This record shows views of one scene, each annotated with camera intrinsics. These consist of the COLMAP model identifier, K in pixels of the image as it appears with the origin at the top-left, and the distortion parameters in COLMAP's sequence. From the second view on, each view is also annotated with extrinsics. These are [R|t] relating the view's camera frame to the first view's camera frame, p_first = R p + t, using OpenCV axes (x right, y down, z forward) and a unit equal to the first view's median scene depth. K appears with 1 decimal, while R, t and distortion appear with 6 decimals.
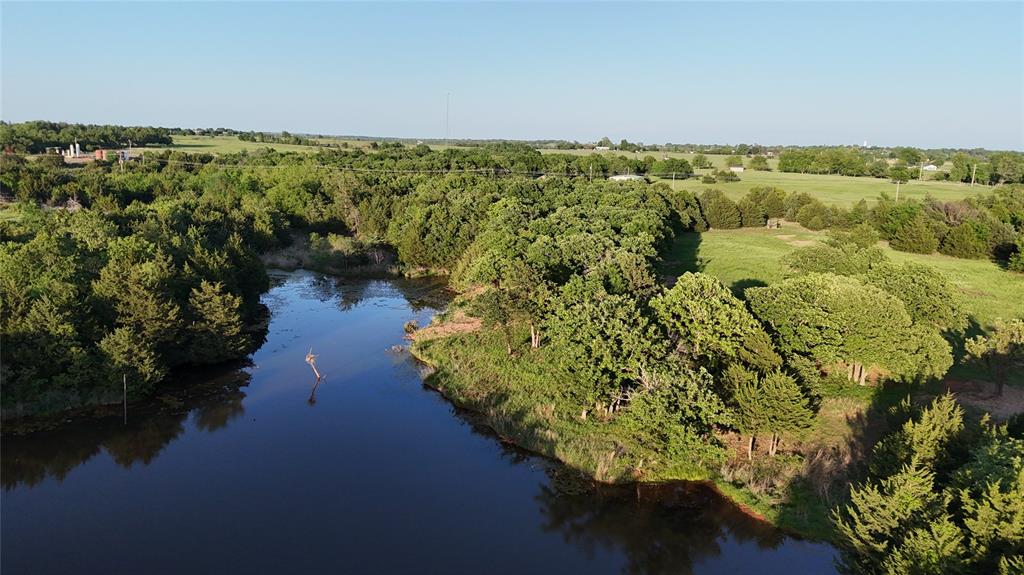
lens RADIAL K [[741.1, 0, 512.0], [0, 741.1, 287.5], [0, 0, 1]] dist [0.101122, -0.117287]
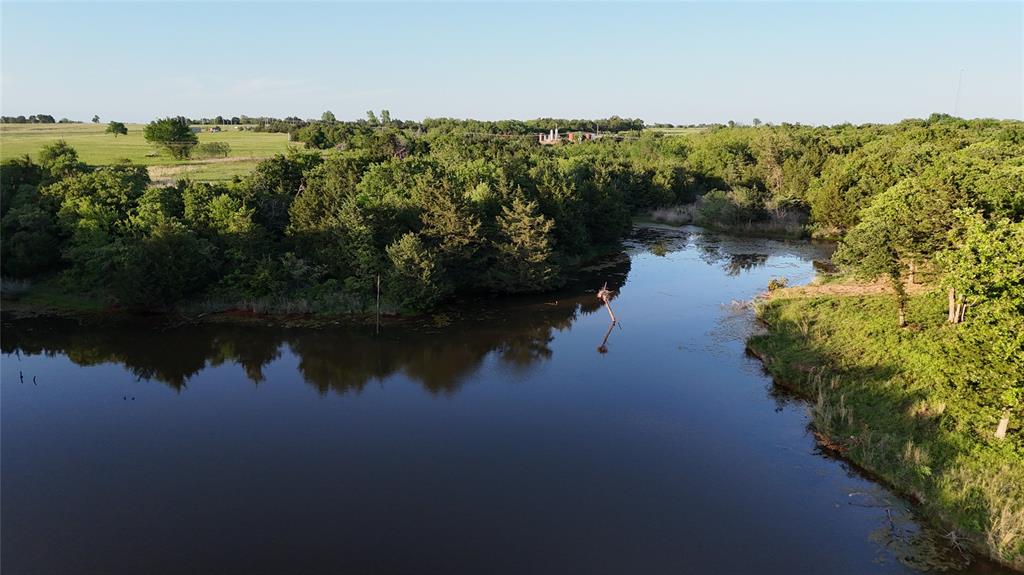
lens RADIAL K [[741.8, 0, 521.3], [0, 741.8, 294.5], [0, 0, 1]] dist [0.100759, -0.133080]
pose [[0.825562, 0.095867, -0.556109, 0.083934], [-0.088651, 0.995261, 0.039967, 0.066343], [0.557305, 0.016305, 0.830148, 0.286258]]
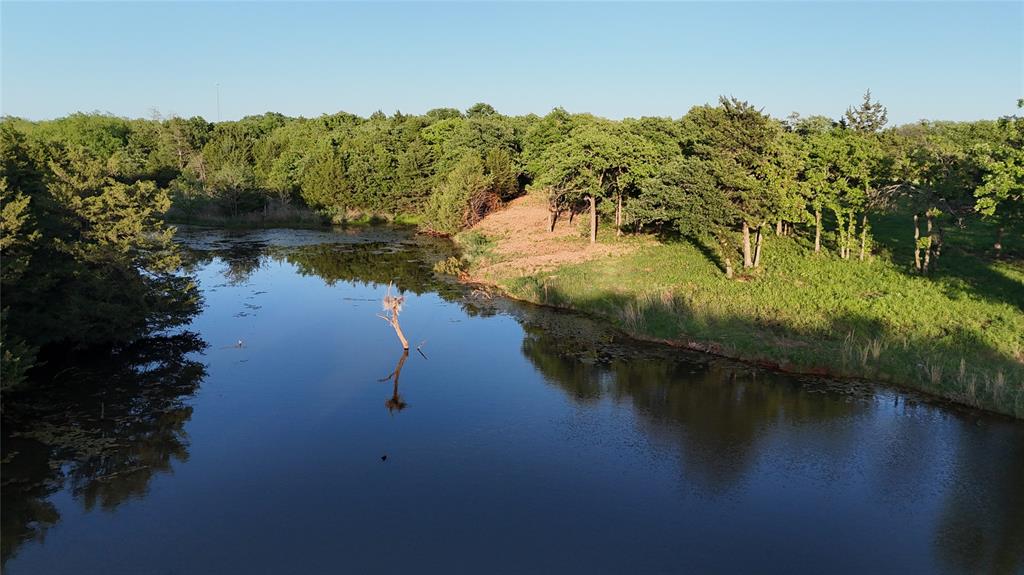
lens RADIAL K [[741.1, 0, 512.0], [0, 741.1, 287.5], [0, 0, 1]] dist [0.101122, -0.117287]
pose [[0.957402, -0.070536, 0.280011, -0.299671], [0.071757, 0.997405, 0.005903, 0.081597], [-0.279701, 0.014441, 0.959979, 0.530098]]
